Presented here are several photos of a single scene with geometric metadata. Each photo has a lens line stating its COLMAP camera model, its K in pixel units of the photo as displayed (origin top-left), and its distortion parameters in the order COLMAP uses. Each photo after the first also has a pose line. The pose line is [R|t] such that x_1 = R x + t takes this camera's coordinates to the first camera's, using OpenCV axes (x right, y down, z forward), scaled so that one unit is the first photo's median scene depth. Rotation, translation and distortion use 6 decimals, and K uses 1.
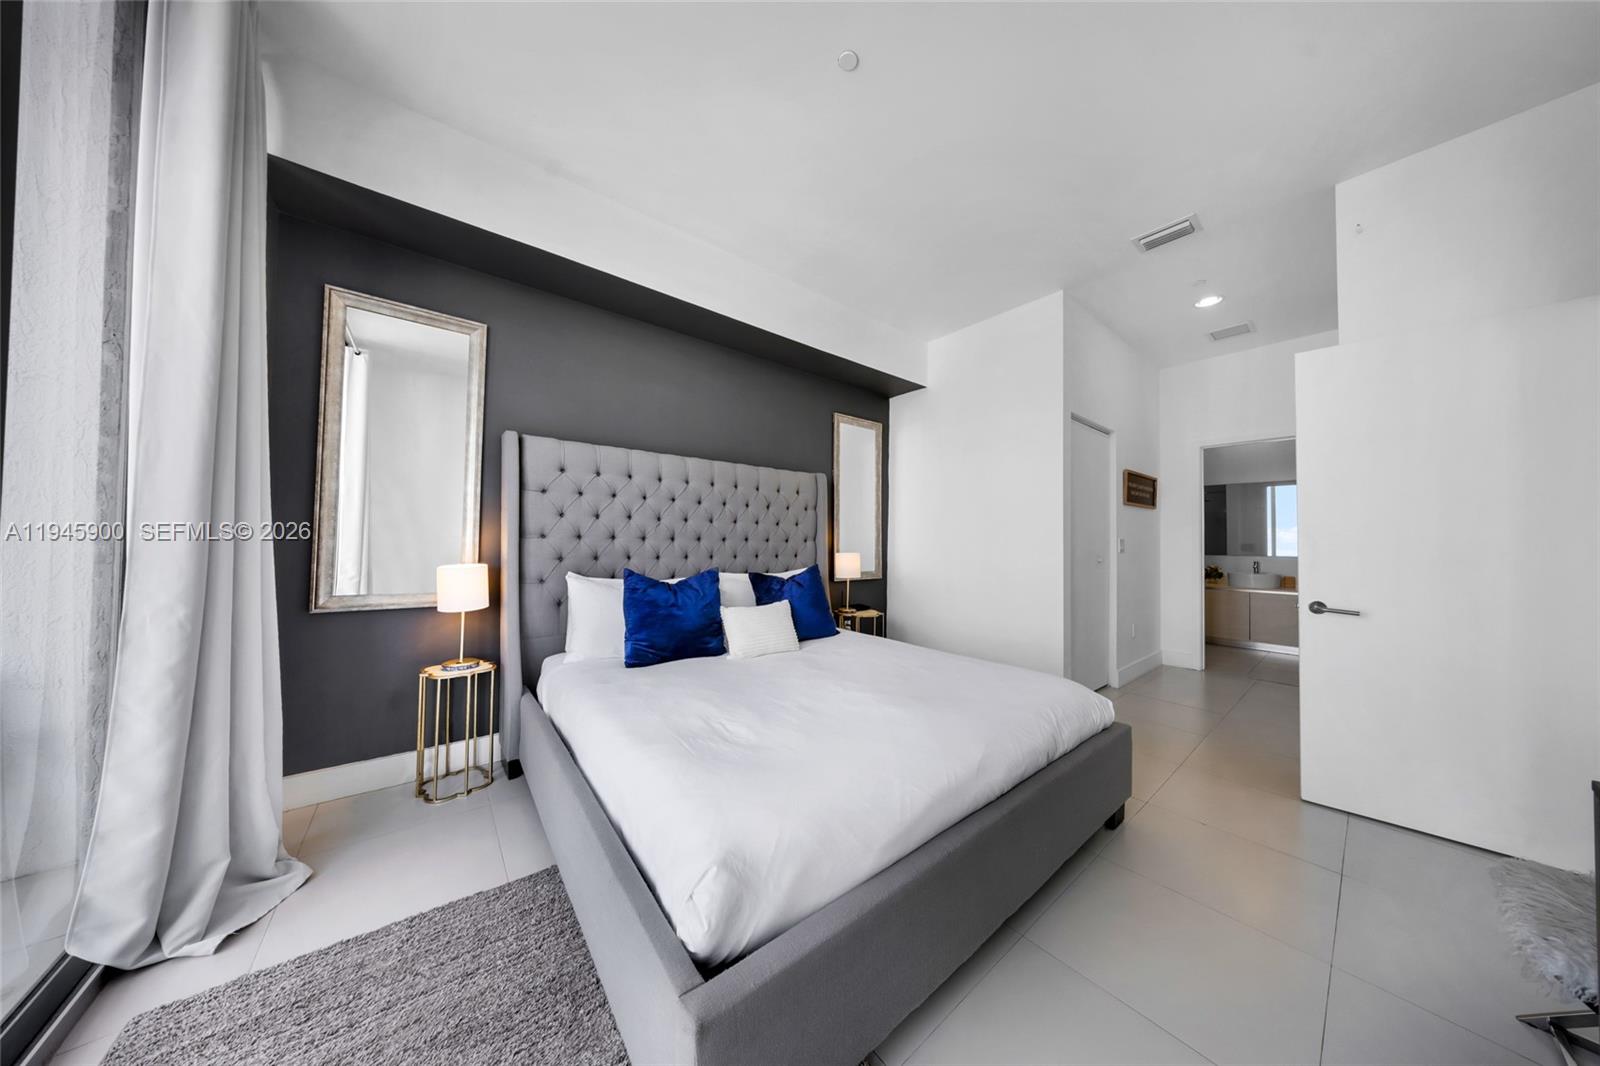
lens RADIAL K [[469.1, 0, 797.1], [0, 469.1, 527.4], [0, 0, 1]] dist [0.000019, 0.000012]
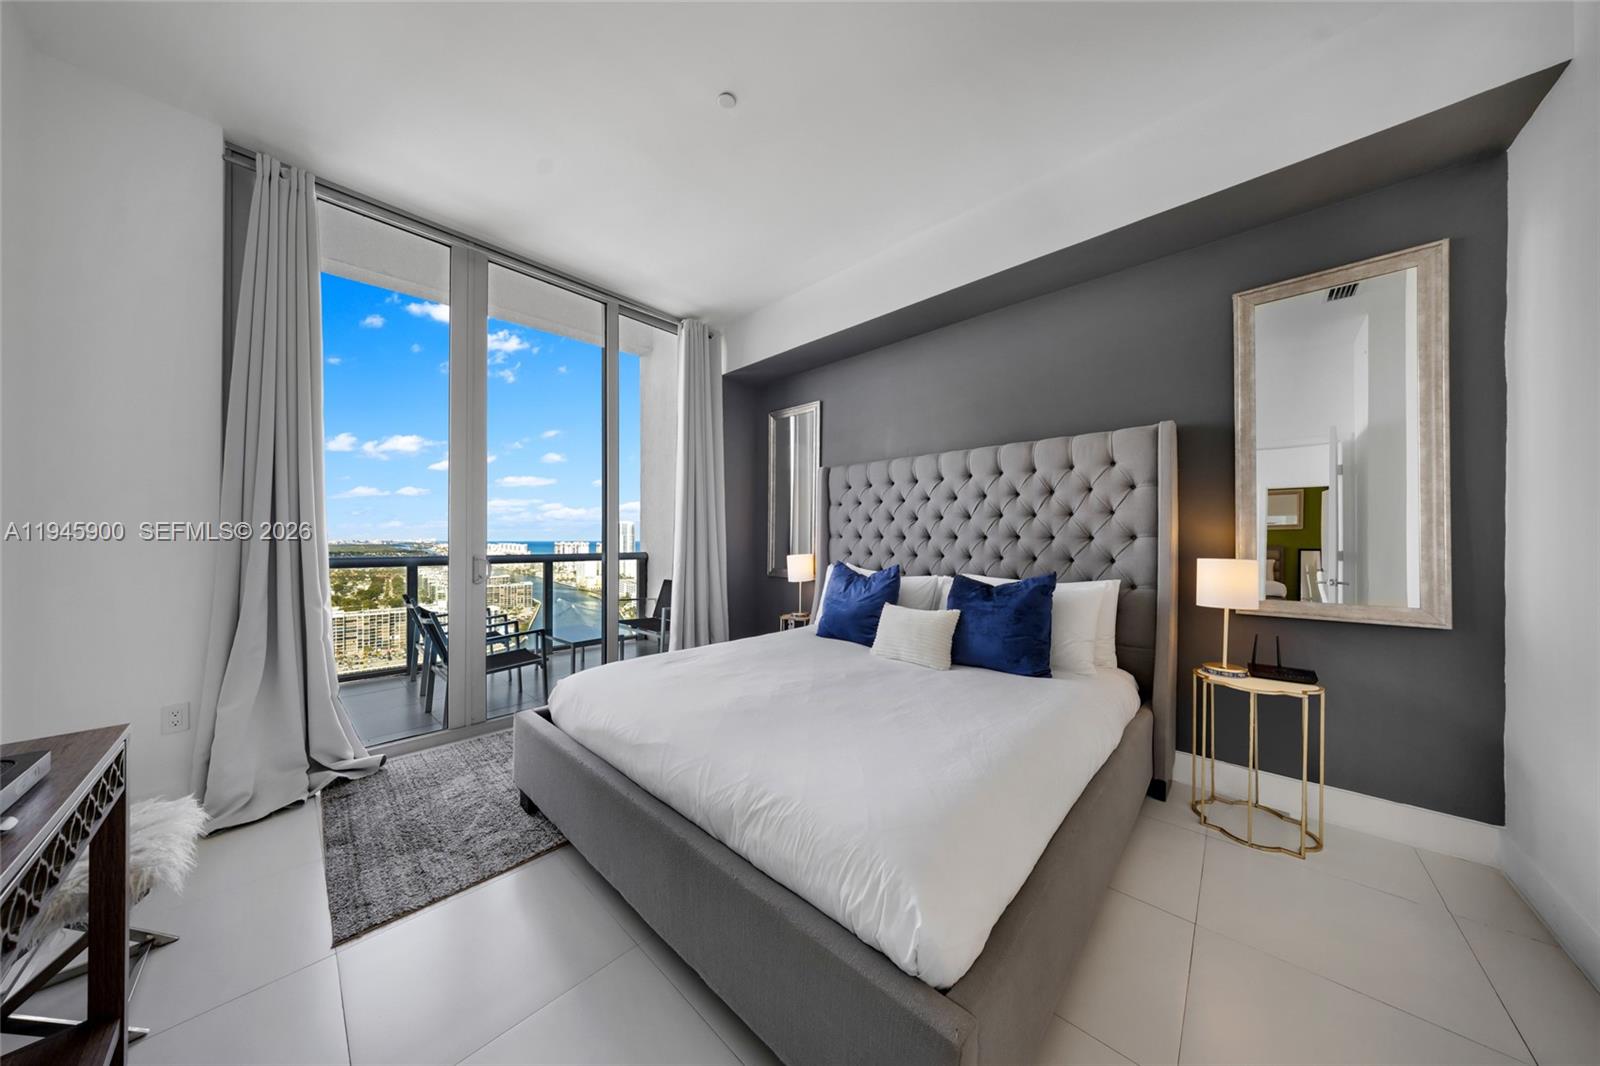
lens RADIAL K [[482.9, 0, 809.3], [0, 482.9, 537.5], [0, 0, 1]] dist [0.000444, 0.000097]
pose [[0.154143, -0.010338, -0.987994, 0.651906], [0.031639, 0.999484, -0.005522, 0.020203], [0.987542, -0.030408, 0.154391, 0.516219]]
